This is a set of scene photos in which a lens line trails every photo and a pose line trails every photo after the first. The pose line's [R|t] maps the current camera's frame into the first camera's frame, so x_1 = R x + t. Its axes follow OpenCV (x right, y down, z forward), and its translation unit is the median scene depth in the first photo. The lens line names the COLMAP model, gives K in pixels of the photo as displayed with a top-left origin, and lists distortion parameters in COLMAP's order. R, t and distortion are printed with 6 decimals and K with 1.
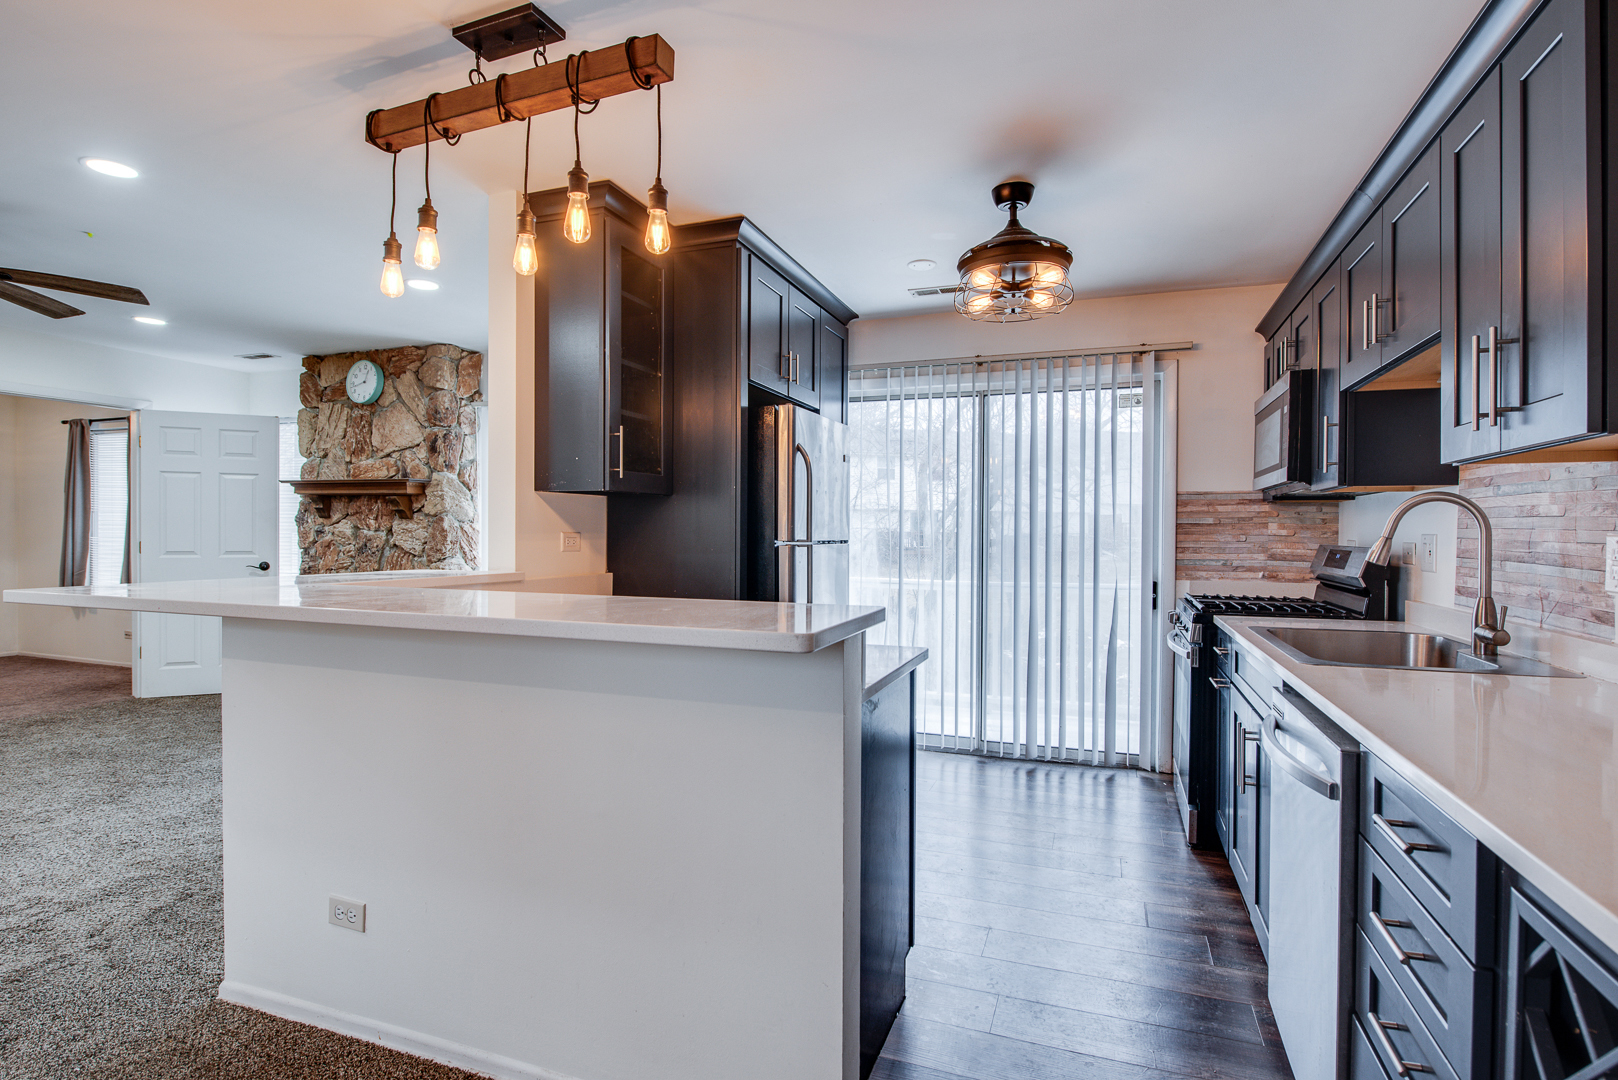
lens RADIAL K [[805.2, 0, 812.6], [0, 805.2, 540.7], [0, 0, 1]] dist [-0.007544, -0.002405]
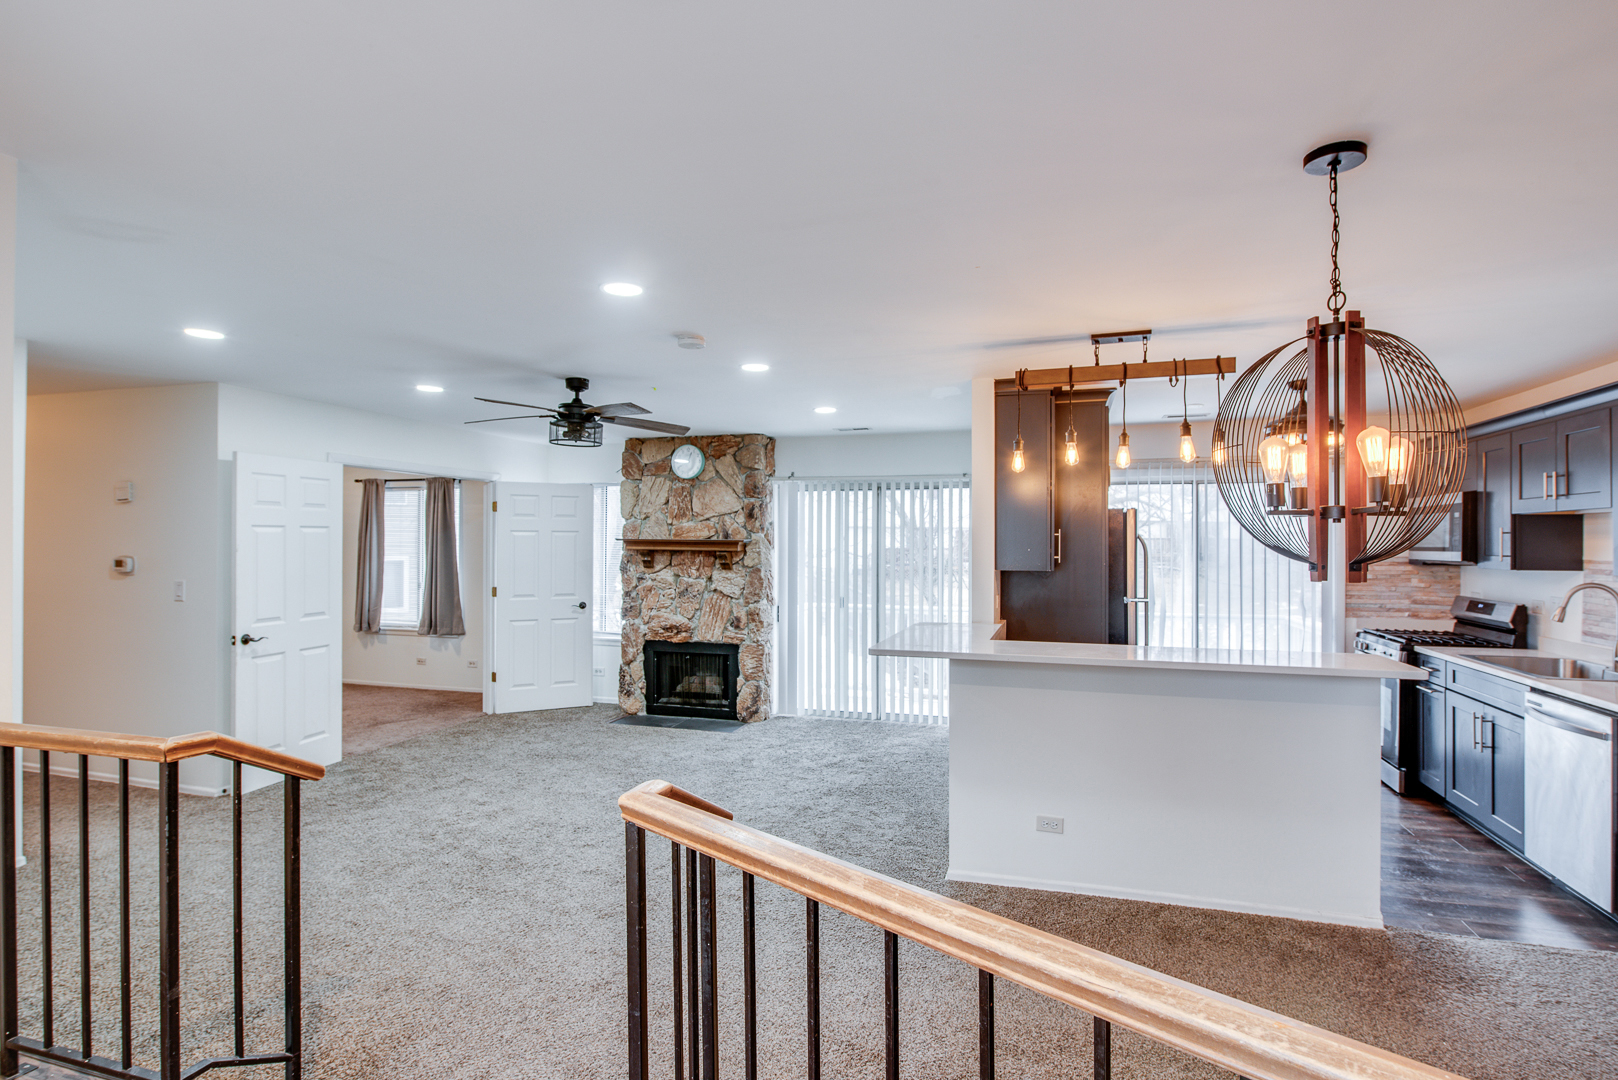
lens RADIAL K [[805.2, 0, 812.6], [0, 805.2, 540.7], [0, 0, 1]] dist [-0.007544, -0.002405]
pose [[0.998669, -0.003275, 0.051468, -0.428705], [0.003934, 0.999911, -0.012710, -0.055634], [-0.051422, 0.012895, 0.998594, -0.284608]]
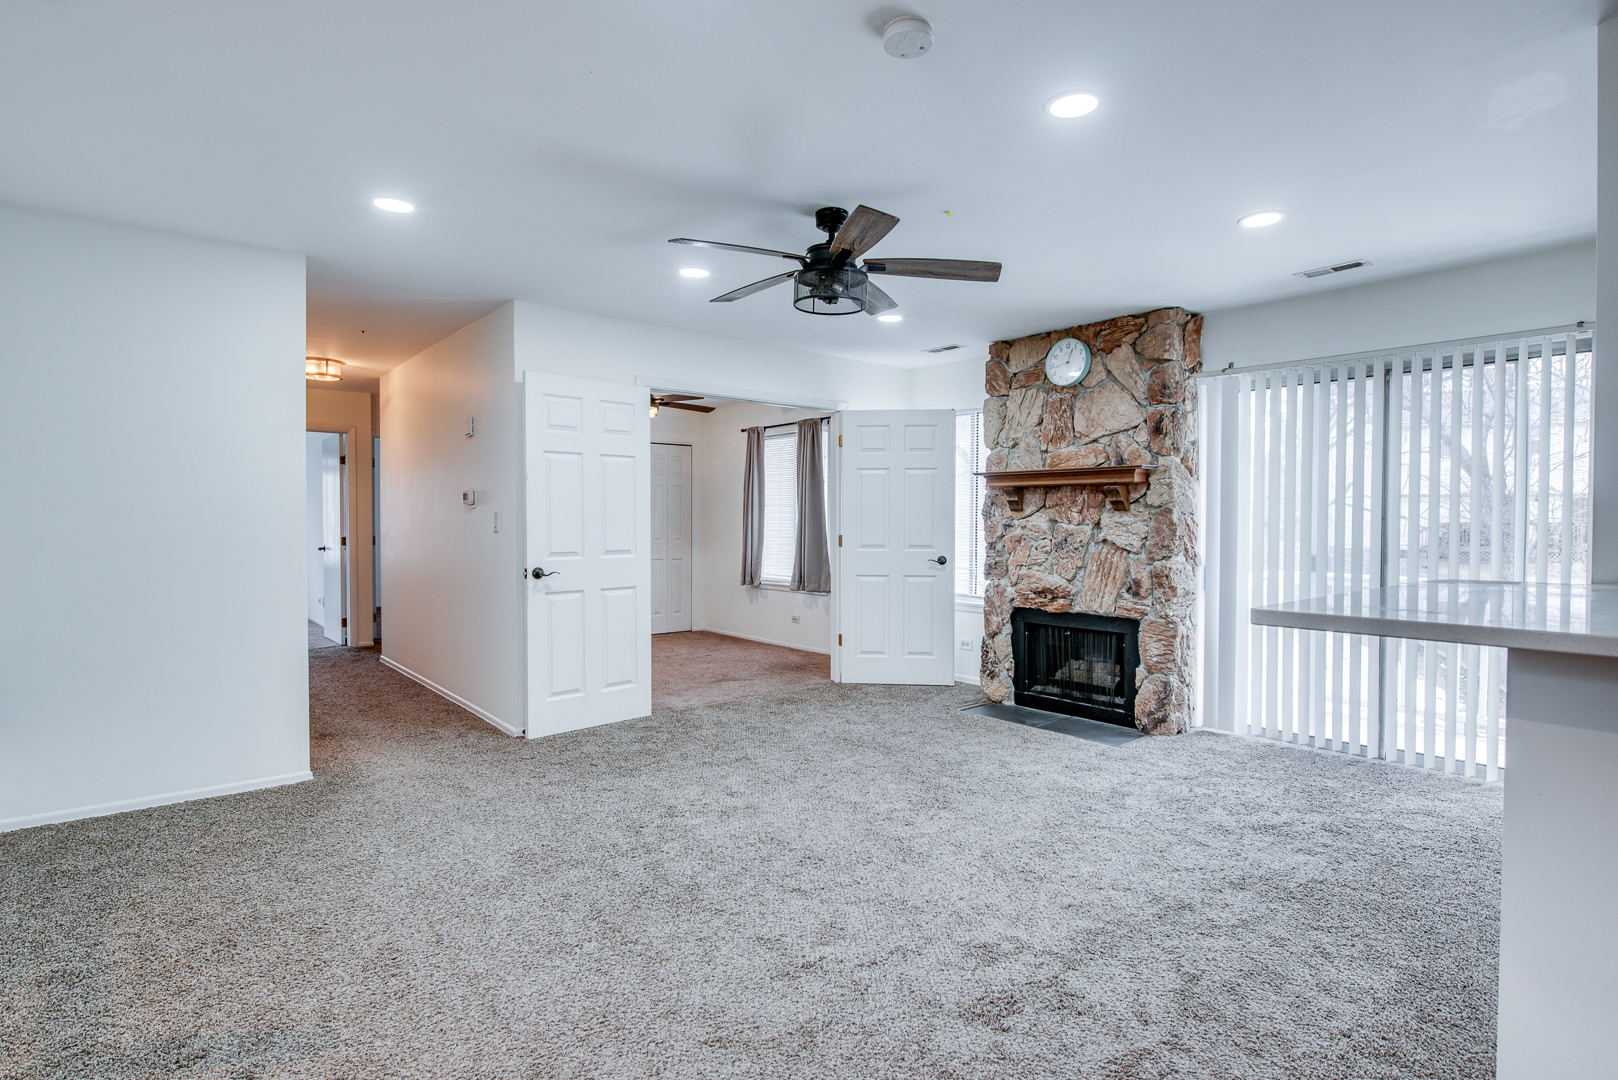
lens RADIAL K [[815.0, 0, 809.0], [0, 815.0, 540.0], [0, 0, 1]] dist [-0.014966, -0.000311]
pose [[0.862566, 0.005645, -0.505914, -0.343117], [-0.000700, 0.999950, 0.009963, -0.003683], [0.505945, -0.008239, 0.862527, 0.048012]]
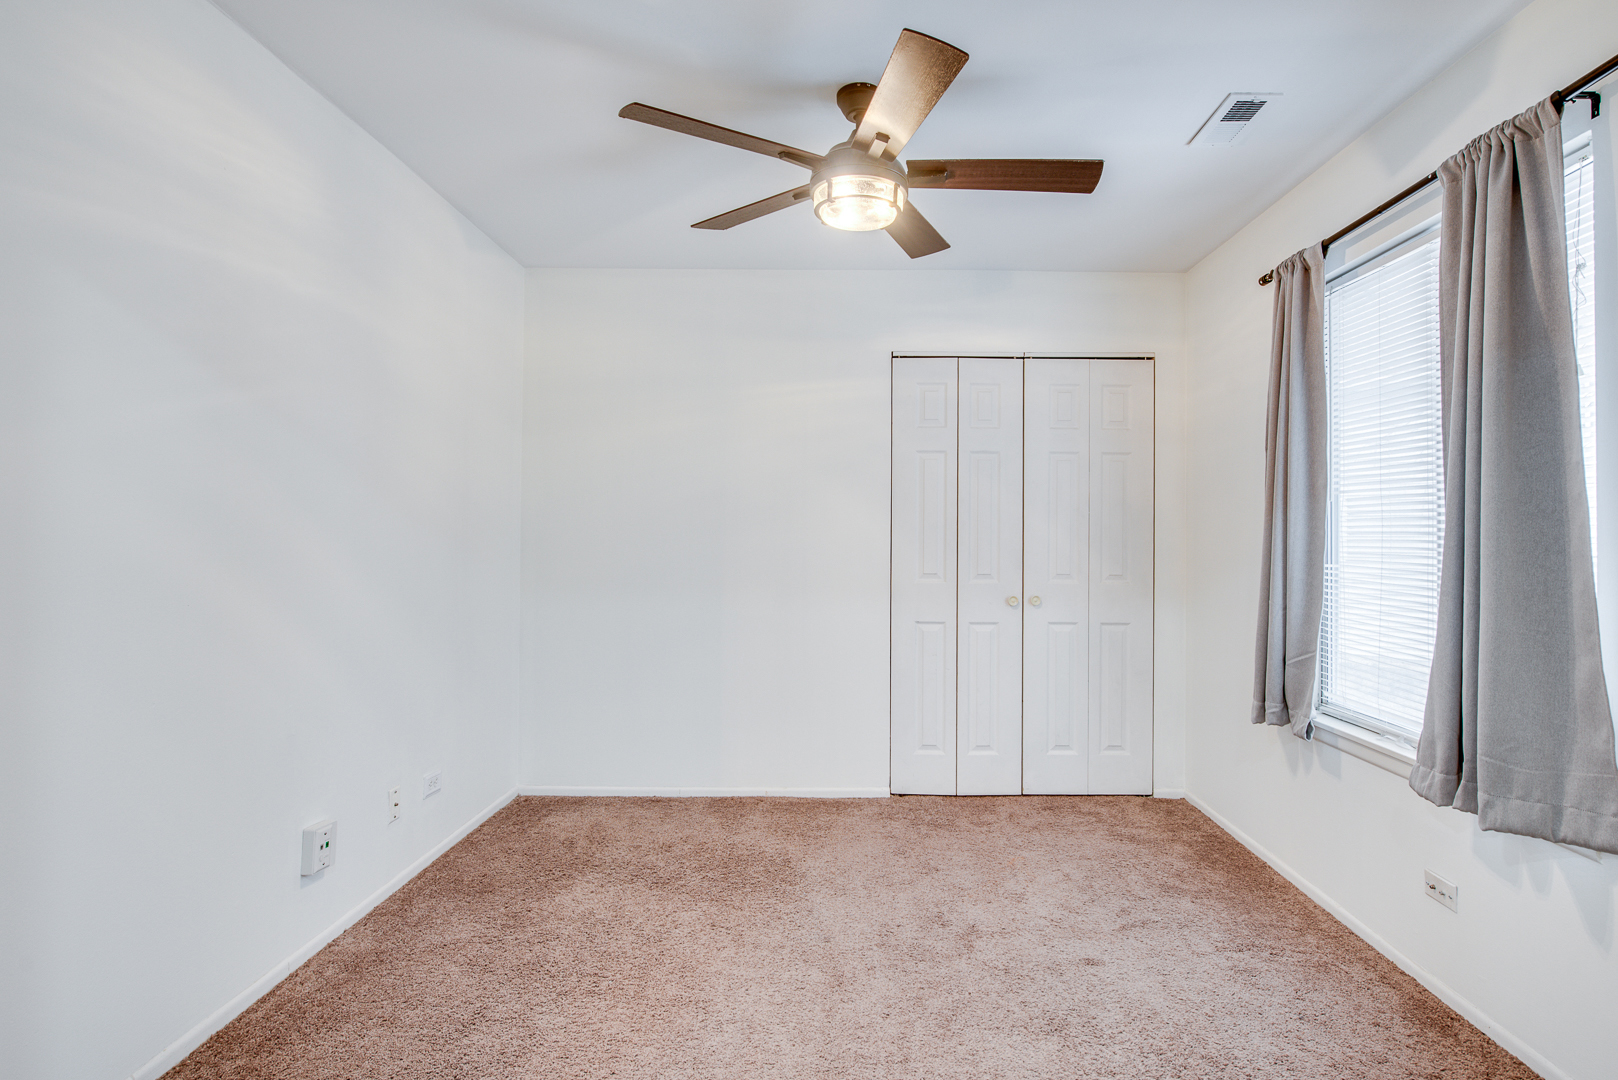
lens RADIAL K [[805.2, 0, 812.6], [0, 805.2, 540.7], [0, 0, 1]] dist [-0.007544, -0.002405]
pose [[0.293984, -0.005875, -0.955792, -0.805168], [-0.007140, 0.999940, -0.008342, -0.014998], [0.955784, 0.009277, 0.293925, 0.864600]]
